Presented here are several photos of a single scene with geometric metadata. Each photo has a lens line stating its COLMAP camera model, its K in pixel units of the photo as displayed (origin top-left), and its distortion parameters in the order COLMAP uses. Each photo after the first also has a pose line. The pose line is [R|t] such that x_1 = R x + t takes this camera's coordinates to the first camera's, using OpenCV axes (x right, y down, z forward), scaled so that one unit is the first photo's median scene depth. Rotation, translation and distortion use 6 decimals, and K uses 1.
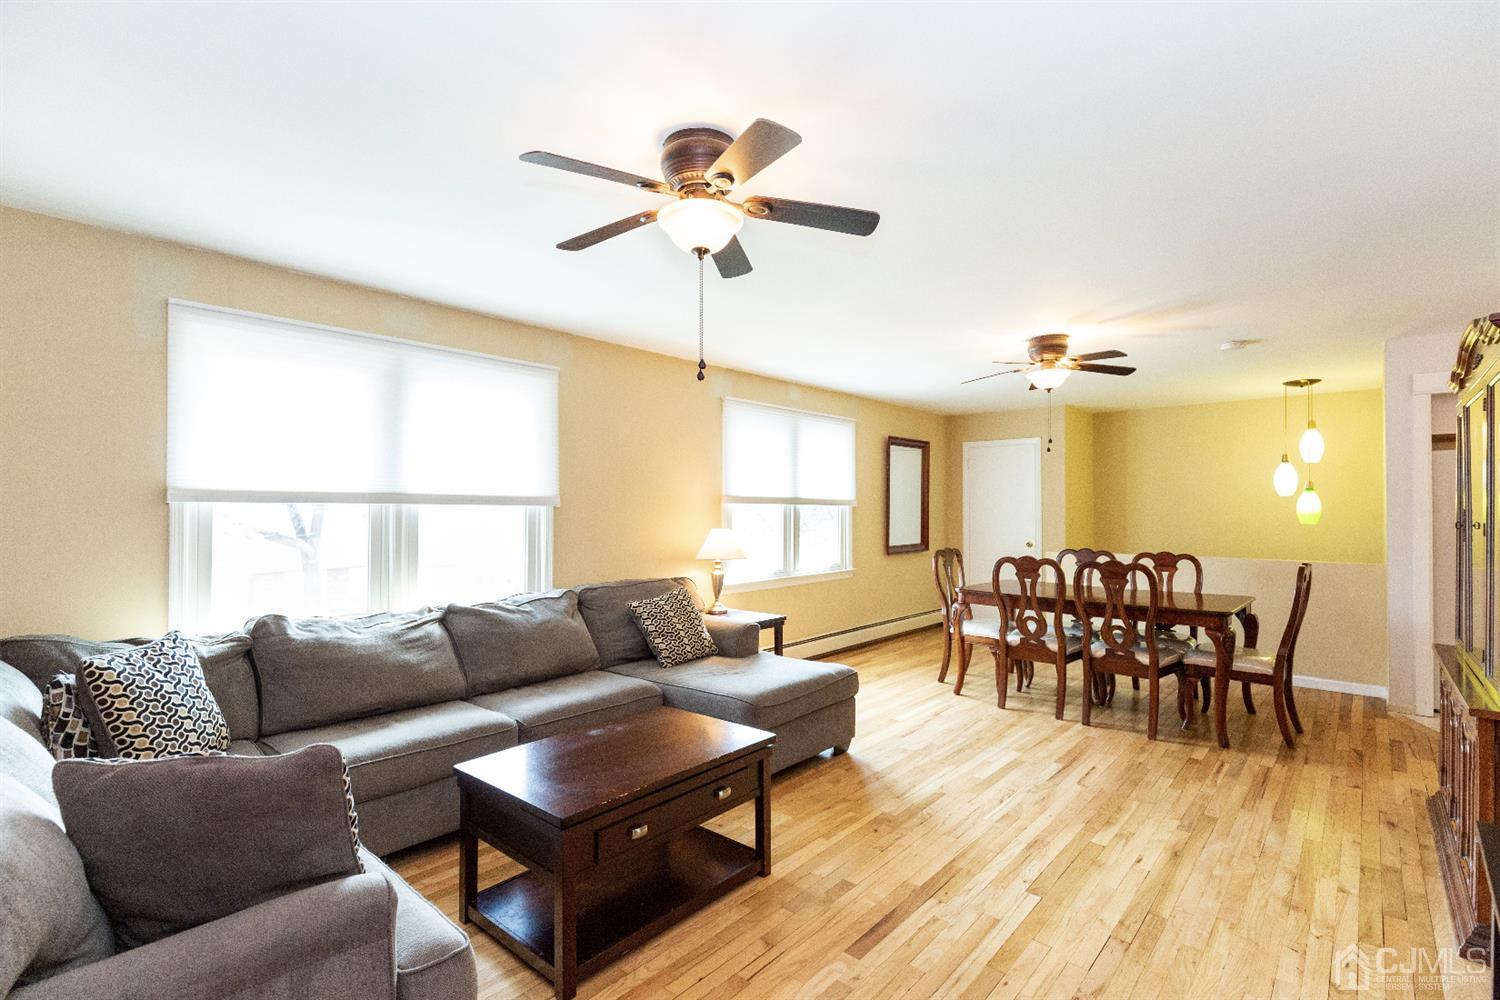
lens RADIAL K [[686.7, 0, 760.0], [0, 686.7, 508.8], [0, 0, 1]] dist [0.002737, -0.000616]
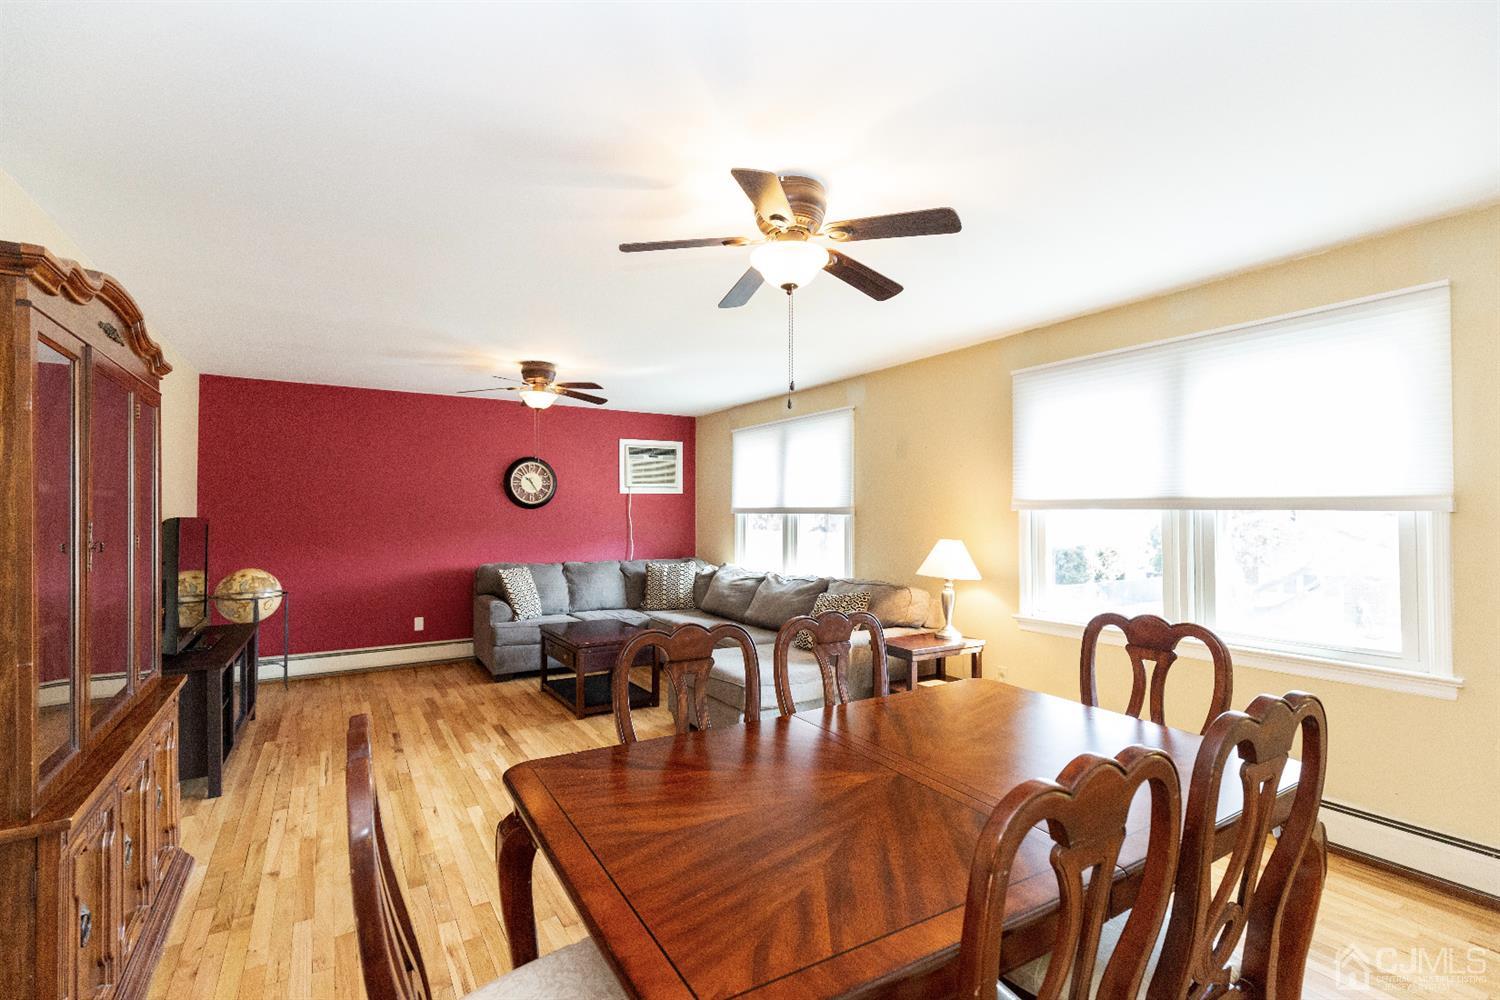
lens RADIAL K [[686.7, 0, 758.3], [0, 686.7, 508.3], [0, 0, 1]] dist [0.002737, -0.000616]
pose [[-0.285012, -0.007257, -0.958497, 1.119720], [0.003384, 0.999957, -0.008577, -0.006767], [0.958518, -0.005688, -0.284975, 1.365454]]
